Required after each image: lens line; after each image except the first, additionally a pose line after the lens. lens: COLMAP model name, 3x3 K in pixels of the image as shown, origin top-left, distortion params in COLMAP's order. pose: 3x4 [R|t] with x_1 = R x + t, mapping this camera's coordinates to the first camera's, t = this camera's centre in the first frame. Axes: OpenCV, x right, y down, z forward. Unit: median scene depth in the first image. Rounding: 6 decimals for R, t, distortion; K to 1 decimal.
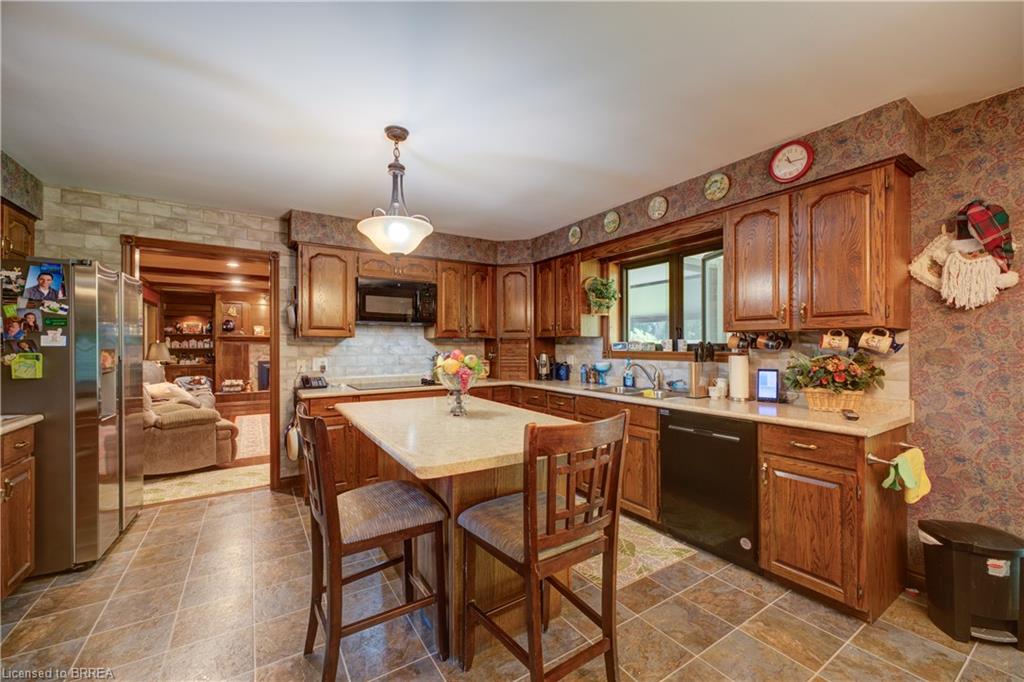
lens RADIAL K [[408.8, 0, 513.5], [0, 408.8, 345.4], [0, 0, 1]] dist [0.000403, -0.000067]
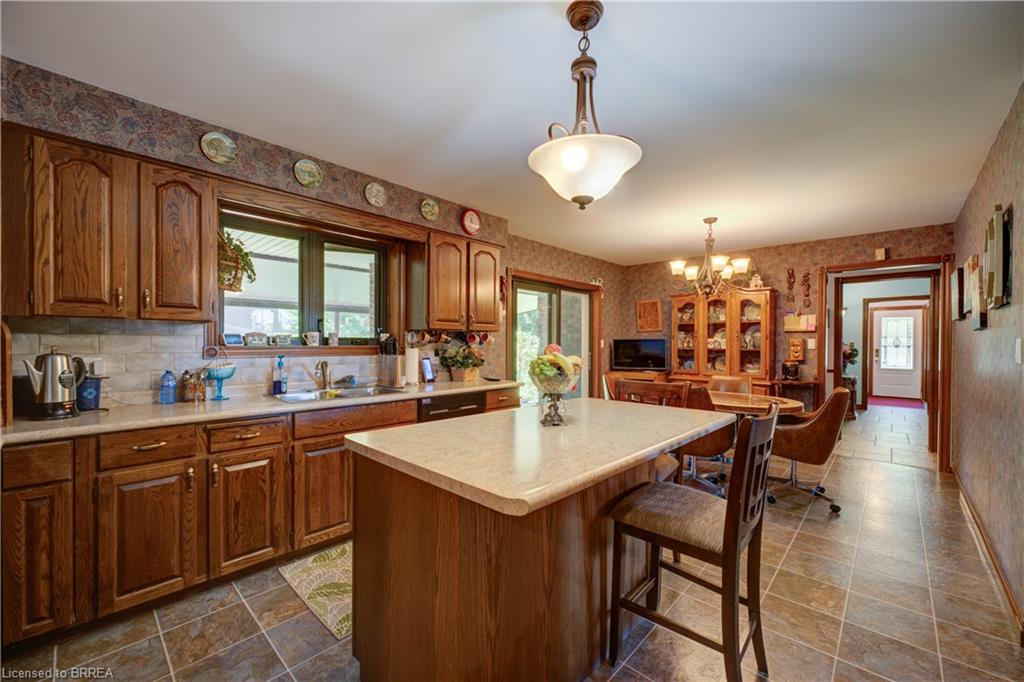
lens RADIAL K [[408.8, 0, 518.4], [0, 408.8, 341.2], [0, 0, 1]] dist [0.000403, -0.000067]
pose [[-0.247570, -0.002037, 0.968868, -0.525639], [-0.010871, 0.999941, -0.000676, 0.001510], [-0.968809, -0.010700, -0.247577, 0.733302]]
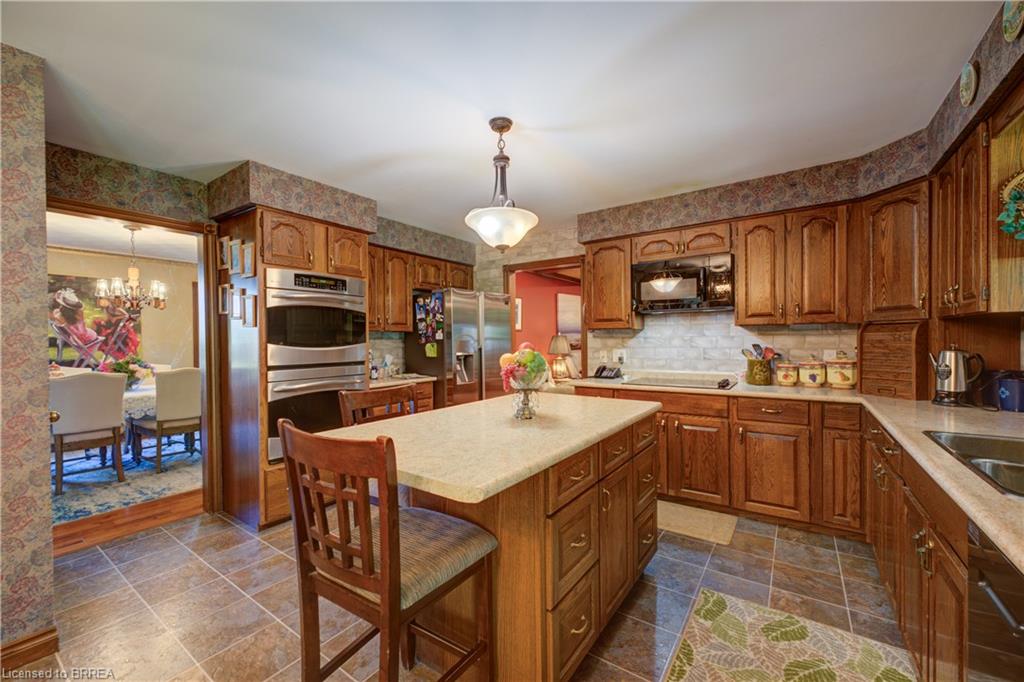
lens RADIAL K [[408.8, 0, 513.1], [0, 408.8, 343.0], [0, 0, 1]] dist [0.000403, -0.000067]
pose [[0.379544, 0.005817, -0.925155, 0.377929], [0.009173, 0.999907, 0.010050, 0.002003], [0.925128, -0.012301, 0.379456, 0.372781]]
